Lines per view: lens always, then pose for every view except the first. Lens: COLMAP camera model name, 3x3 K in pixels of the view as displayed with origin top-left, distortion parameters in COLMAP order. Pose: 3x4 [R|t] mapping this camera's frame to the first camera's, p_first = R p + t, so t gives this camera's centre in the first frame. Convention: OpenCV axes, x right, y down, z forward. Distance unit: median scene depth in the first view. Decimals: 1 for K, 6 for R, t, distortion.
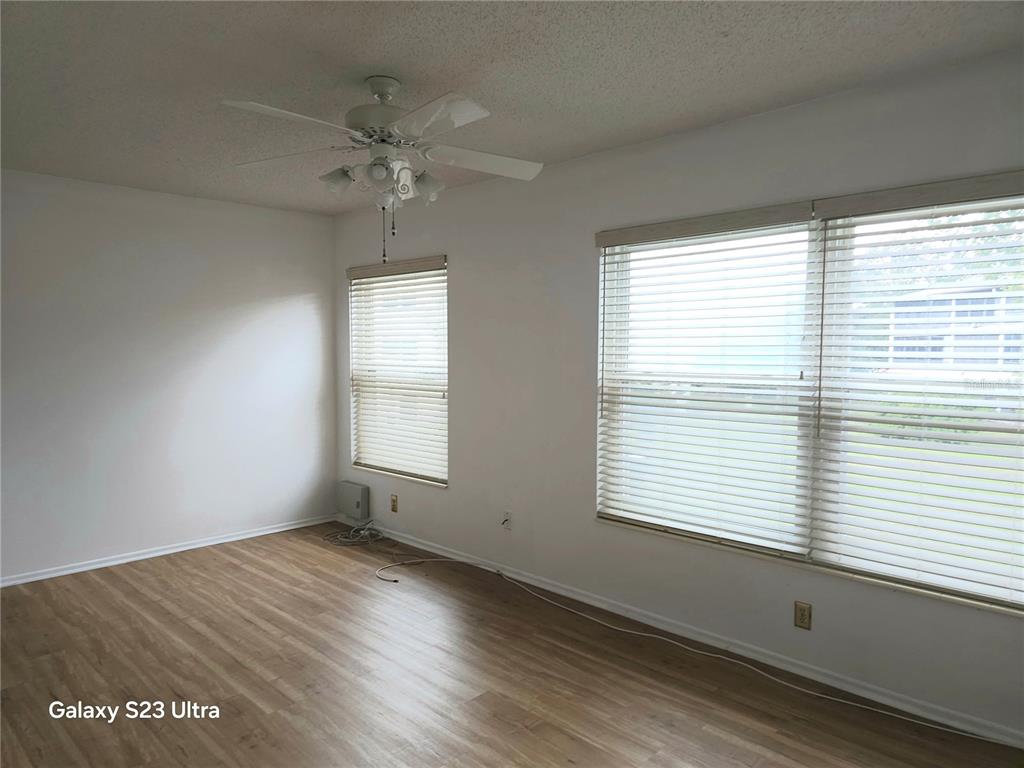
lens RADIAL K [[687.8, 0, 493.1], [0, 687.8, 388.0], [0, 0, 1]] dist [0.067445, -0.056959]
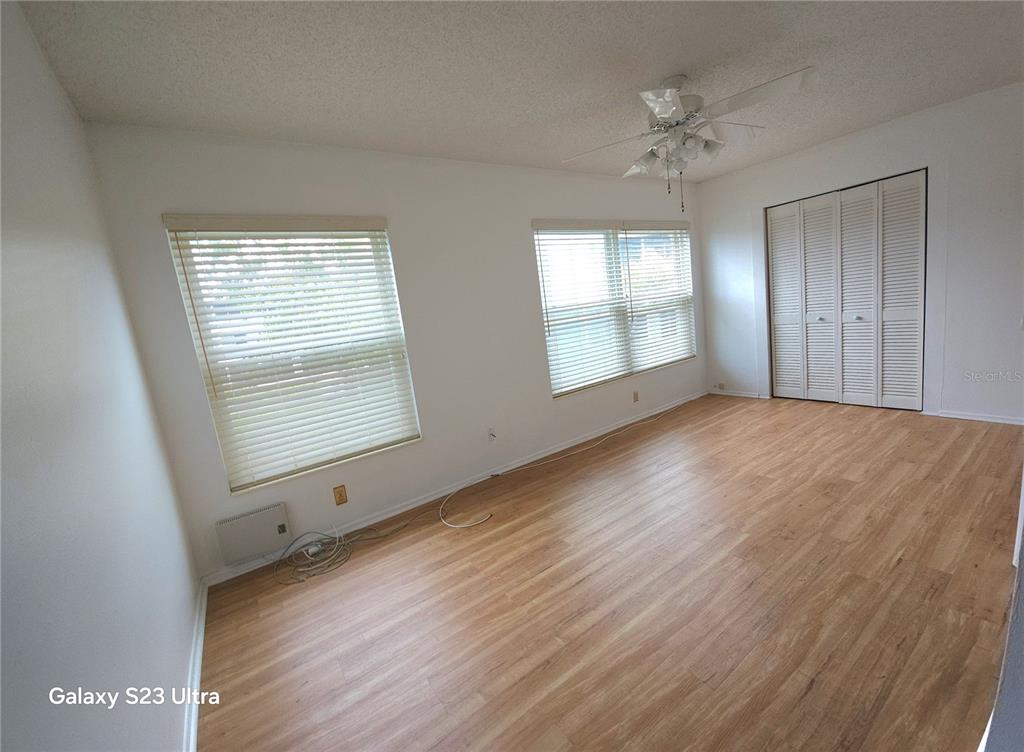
lens RADIAL K [[419.5, 0, 512.0], [0, 419.5, 376.0], [0, 0, 1]] dist [-0.013101, 0.007014]
pose [[0.170513, -0.181054, 0.968579, -0.841845], [0.182318, 0.971798, 0.149560, -0.030721], [-0.968342, 0.151088, 0.198713, 0.920350]]
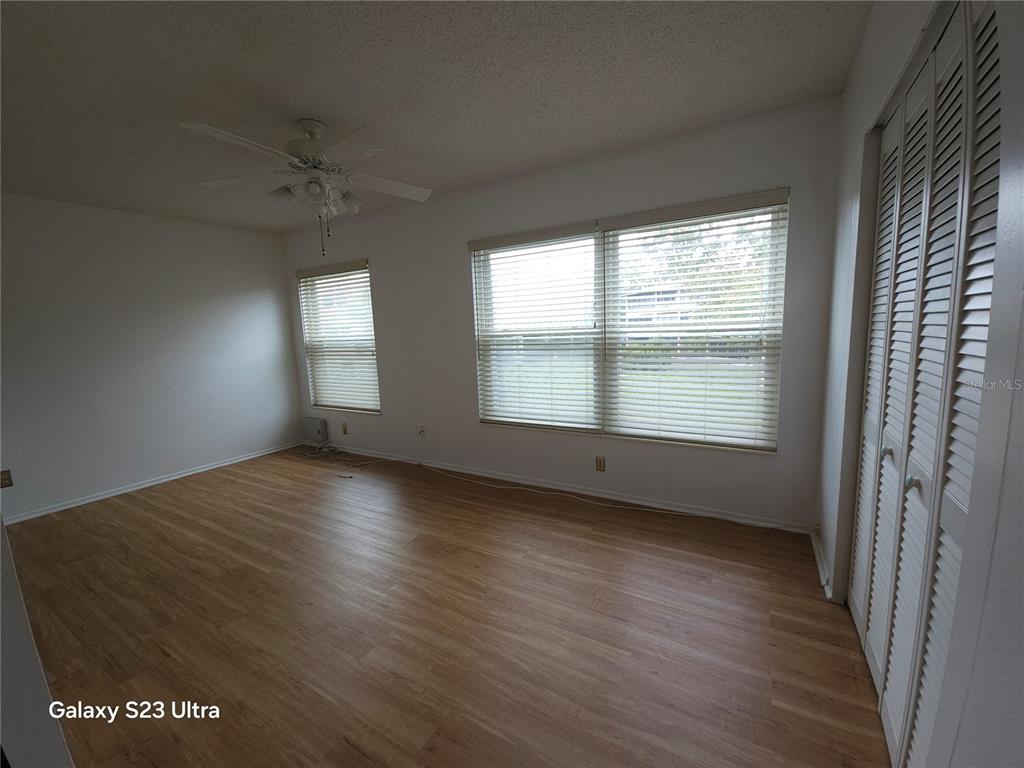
lens RADIAL K [[417.3, 0, 508.4], [0, 417.3, 386.3], [0, 0, 1]] dist [0.001963, 0.000033]
pose [[0.967787, -0.074090, 0.240624, -0.013444], [0.055979, 0.995120, 0.081255, 0.029166], [-0.245470, -0.065168, 0.967211, 0.048096]]
